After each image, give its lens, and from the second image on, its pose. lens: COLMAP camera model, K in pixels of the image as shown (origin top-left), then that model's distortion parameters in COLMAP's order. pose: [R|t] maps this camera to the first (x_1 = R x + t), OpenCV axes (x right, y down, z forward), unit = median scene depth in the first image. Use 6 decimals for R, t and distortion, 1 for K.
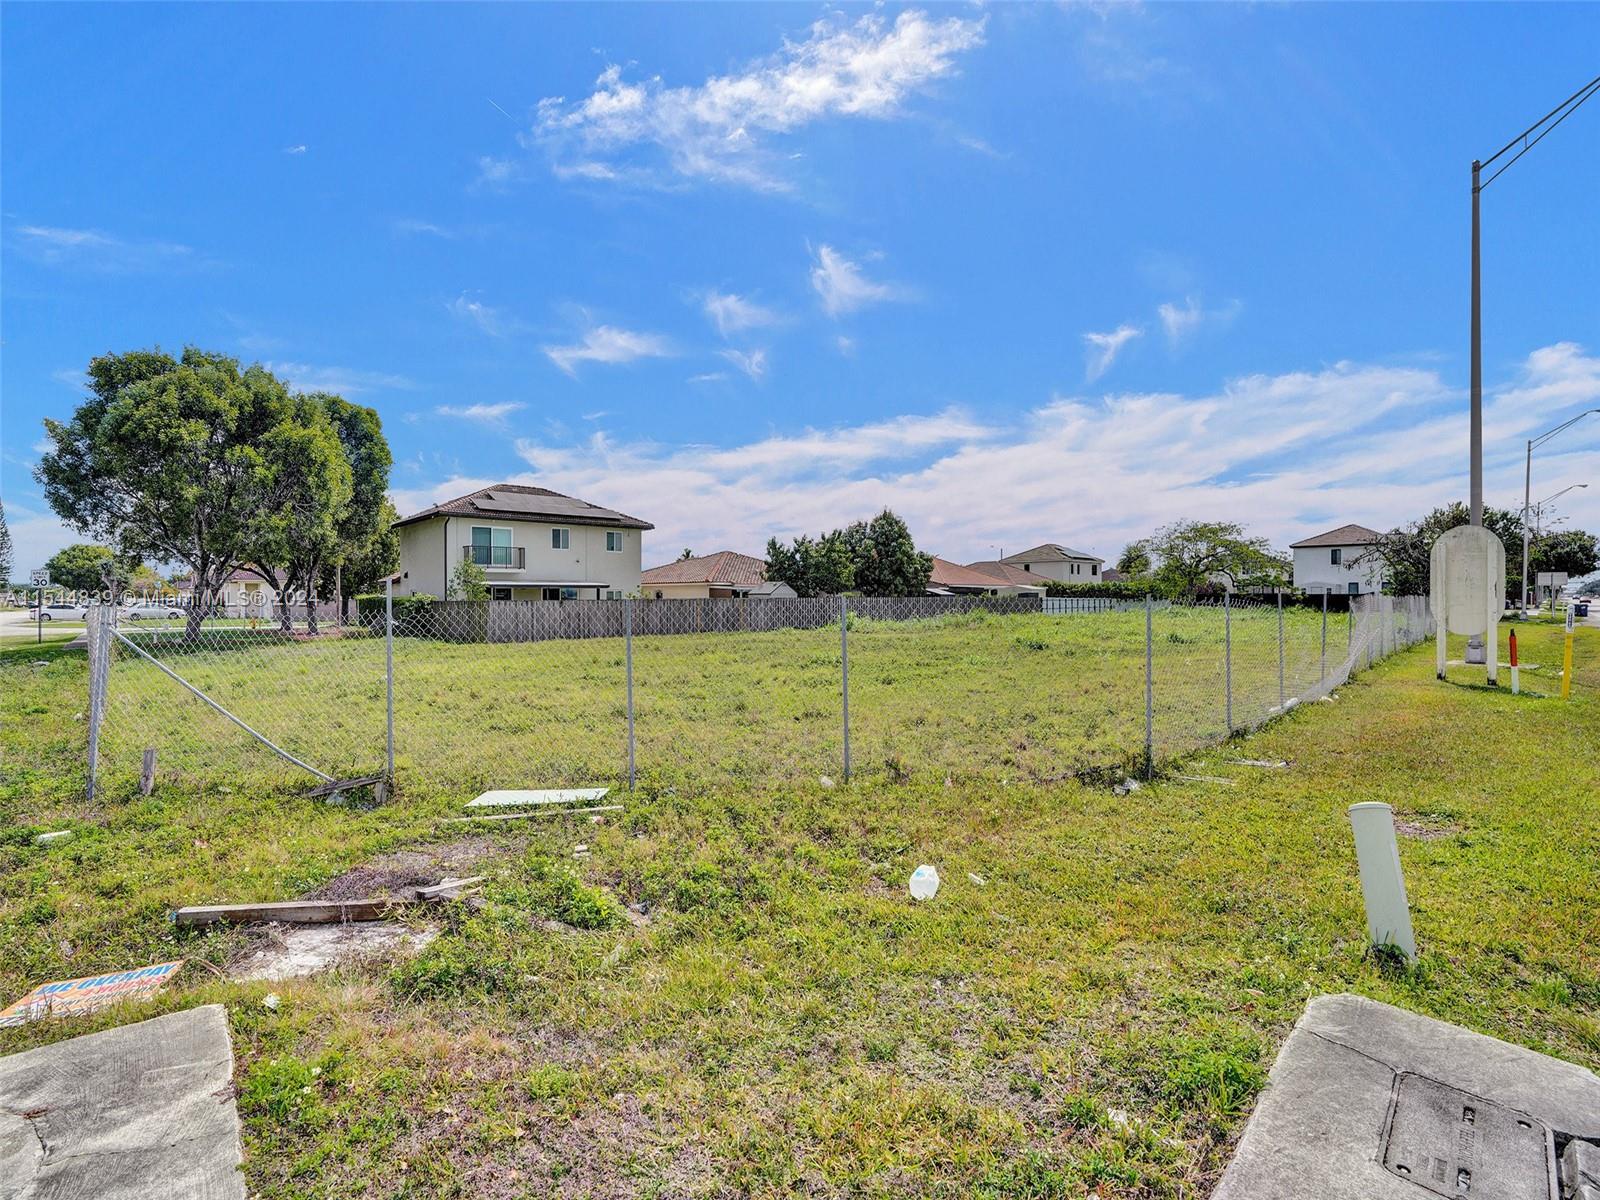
lens RADIAL K [[757.4, 0, 800.0], [0, 757.4, 600.0], [0, 0, 1]] dist [-0.068299, 0.029650]
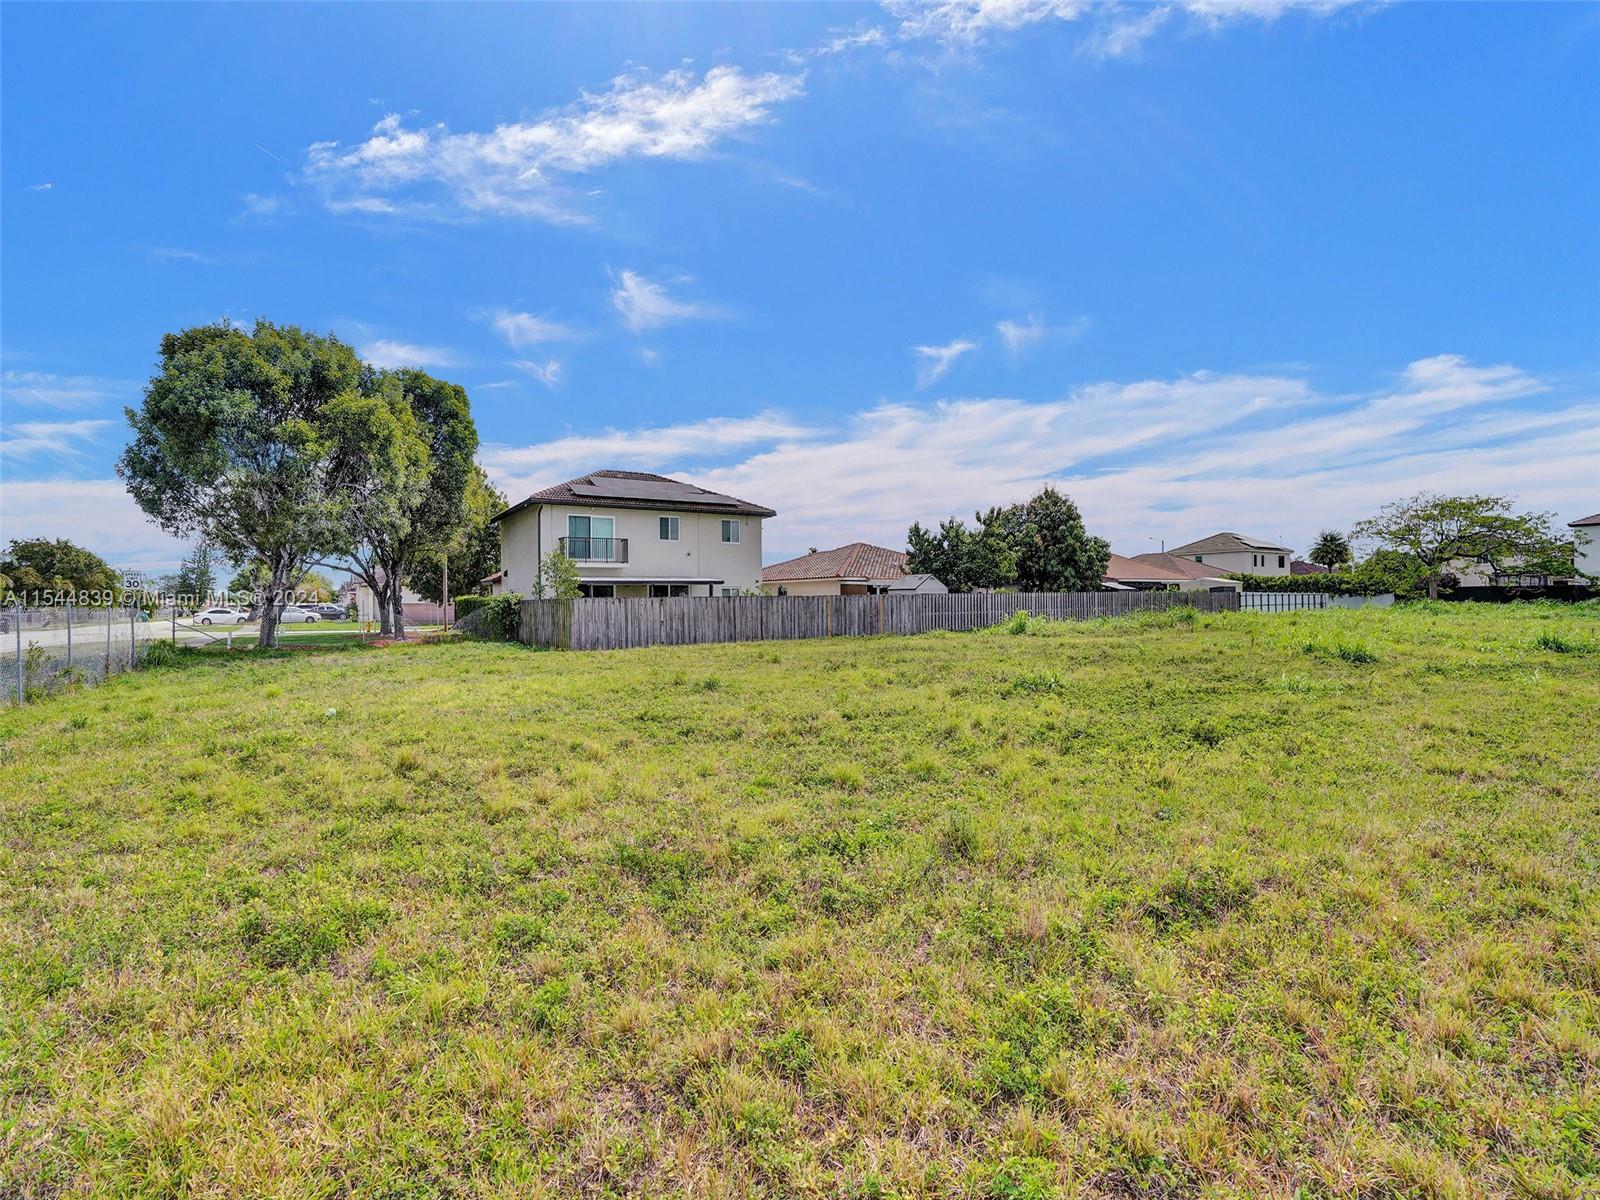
lens RADIAL K [[749.4, 0, 792.4], [0, 749.4, 602.6], [0, 0, 1]] dist [-0.071984, 0.030384]
pose [[0.984164, -0.008687, -0.177048, -0.025796], [0.008783, 0.999961, -0.000239, 0.005663], [0.177043, -0.001320, 0.984202, 0.172345]]
